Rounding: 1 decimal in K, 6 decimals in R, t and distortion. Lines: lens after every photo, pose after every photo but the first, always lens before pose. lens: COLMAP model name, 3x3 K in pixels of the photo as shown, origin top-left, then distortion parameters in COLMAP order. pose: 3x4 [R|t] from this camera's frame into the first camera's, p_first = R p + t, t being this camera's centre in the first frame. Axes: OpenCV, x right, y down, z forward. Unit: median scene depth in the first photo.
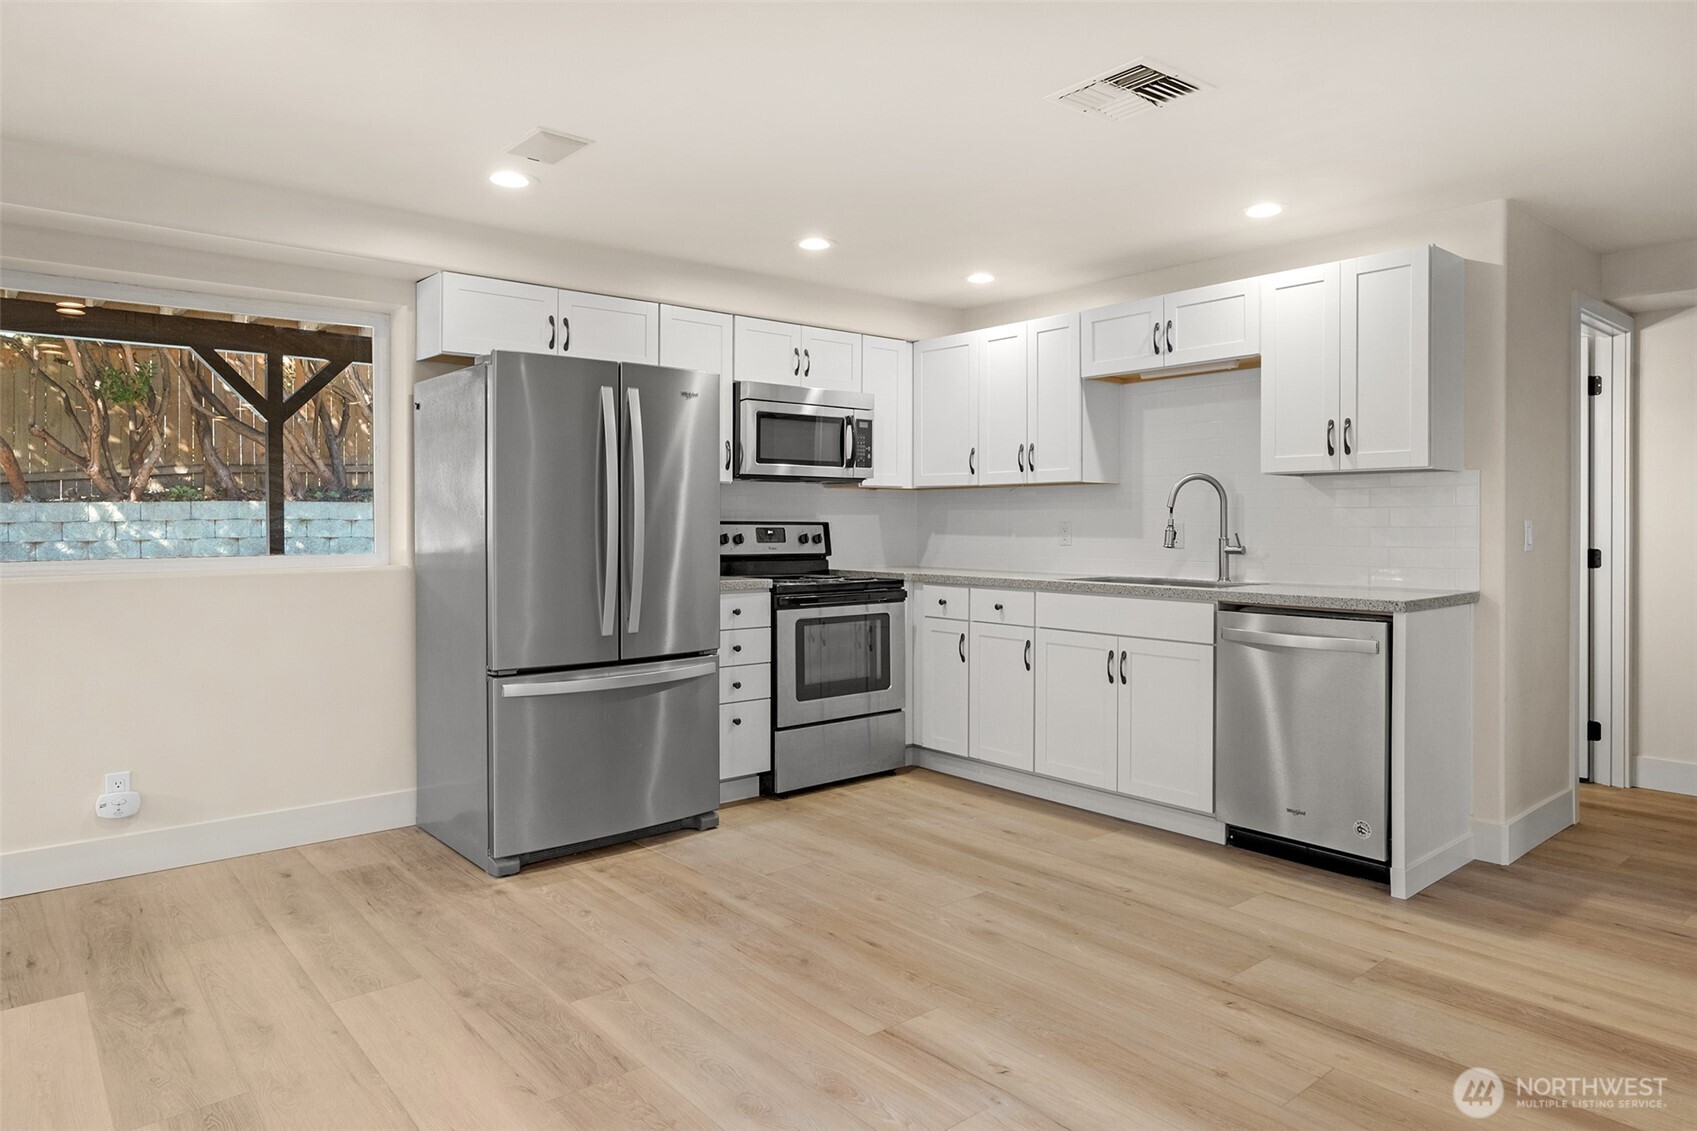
lens RADIAL K [[1056.4, 0, 871.7], [0, 1056.4, 527.8], [0, 0, 1]] dist [0.000405, -0.001936]
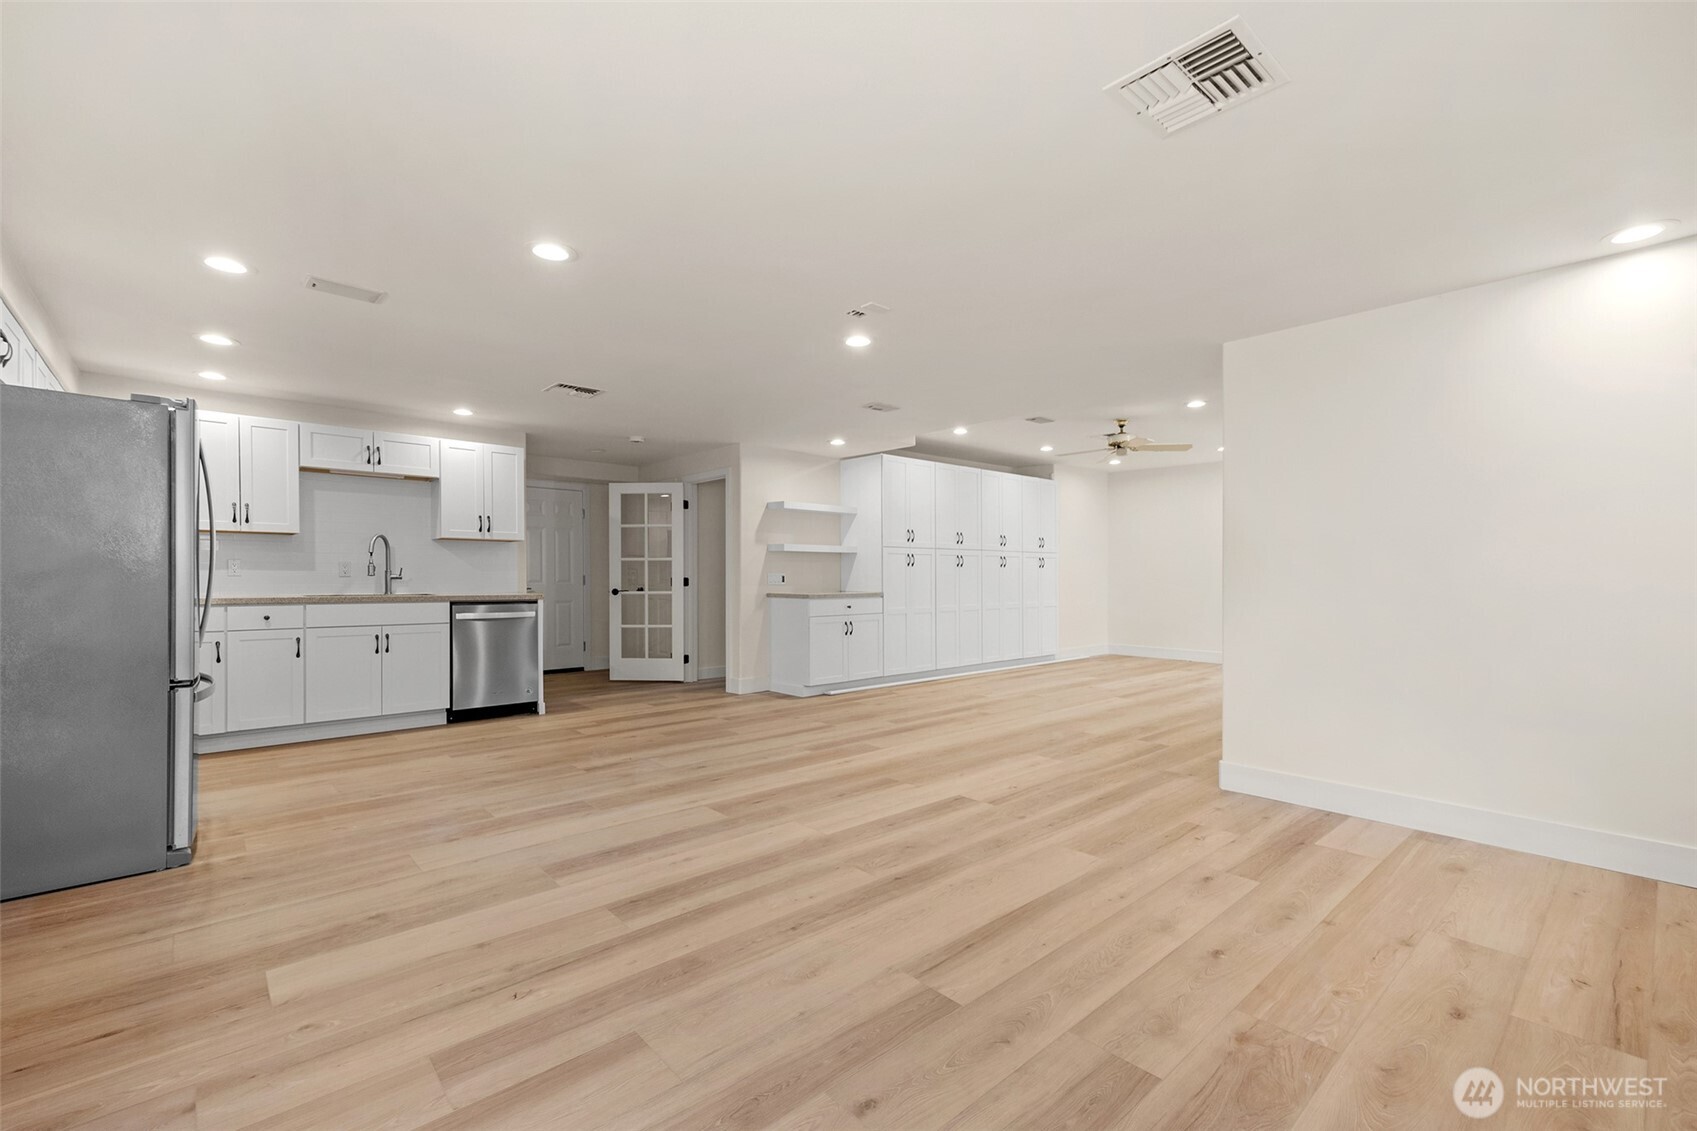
lens RADIAL K [[705.6, 0, 847.0], [0, 705.6, 575.8], [0, 0, 1]] dist [-0.000068, -0.000031]
pose [[-0.029538, -0.003289, 0.999558, -0.877244], [0.000108, 0.999995, 0.003294, 0.014738], [-0.999564, 0.000205, -0.029537, 0.243819]]
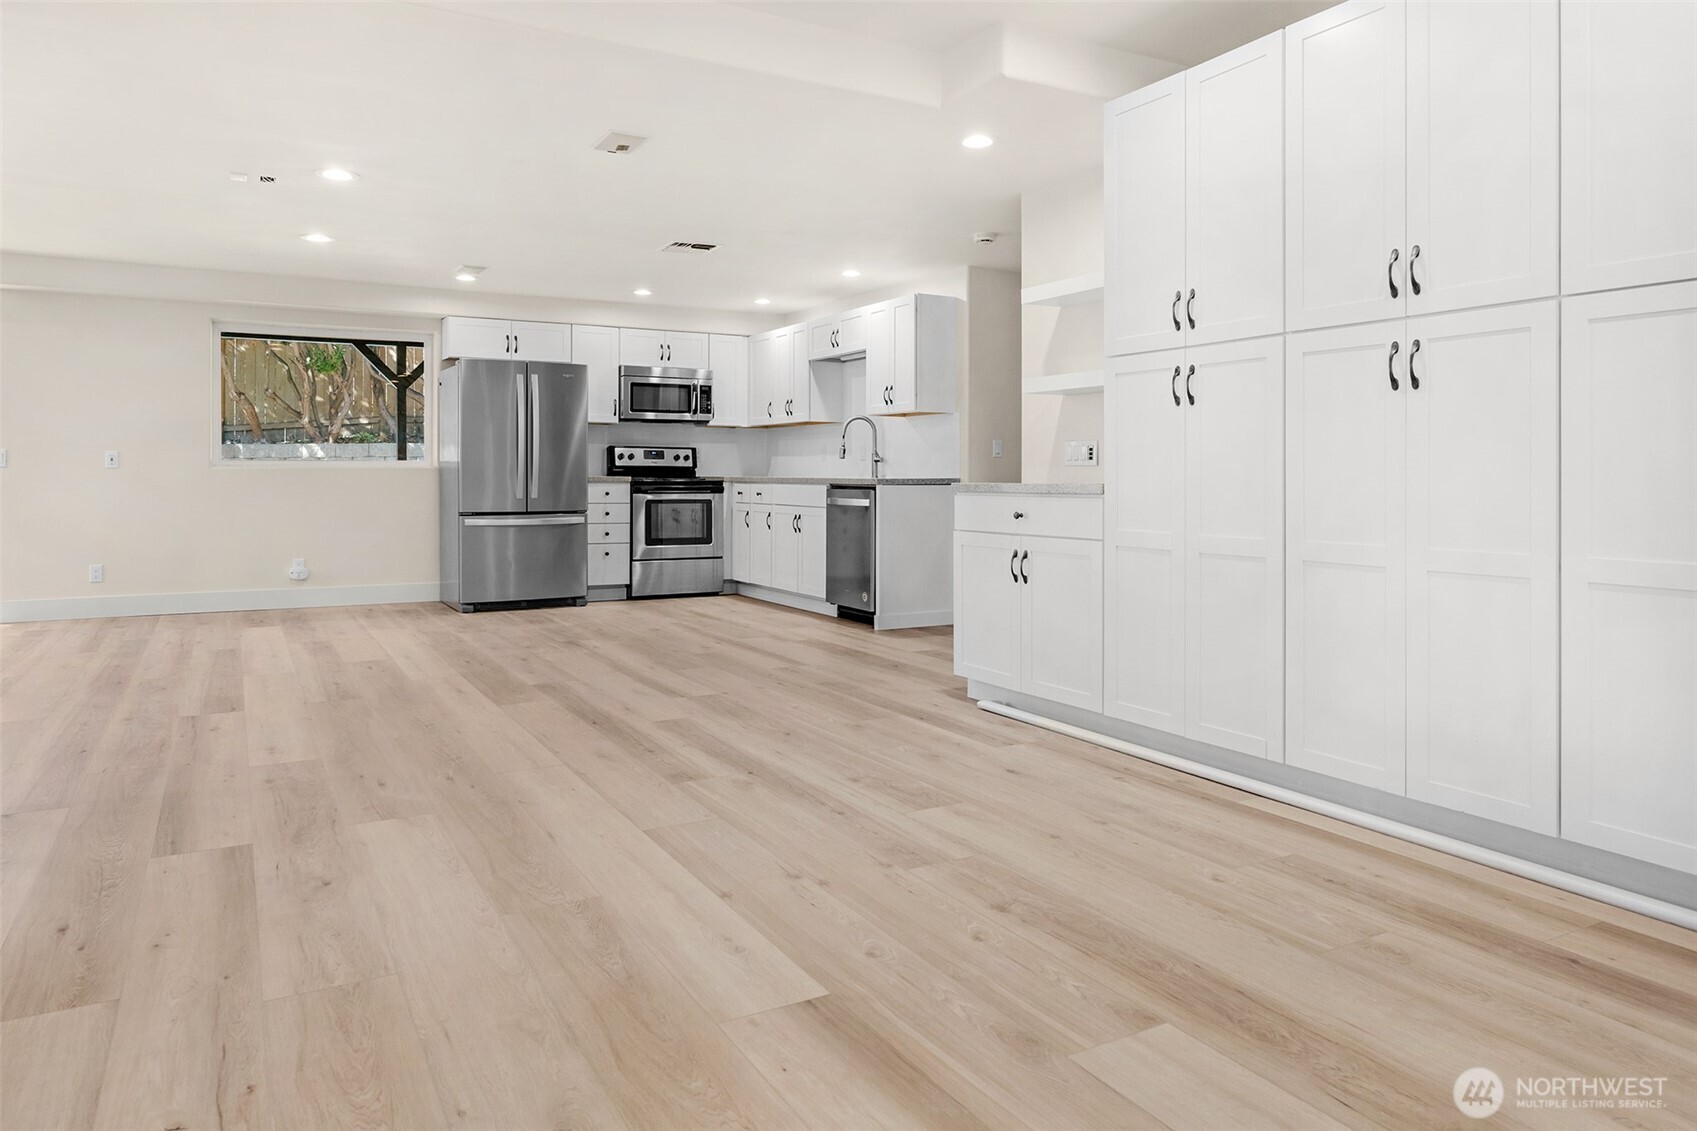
lens RADIAL K [[1125.1, 0, 857.9], [0, 1125.1, 472.9], [0, 0, 1]] dist [0.011493, 0.002736]
pose [[0.981905, 0.000793, -0.189373, 0.641009], [-0.002049, 0.999977, -0.006438, 0.053484], [0.189363, 0.006709, 0.981884, -0.795773]]
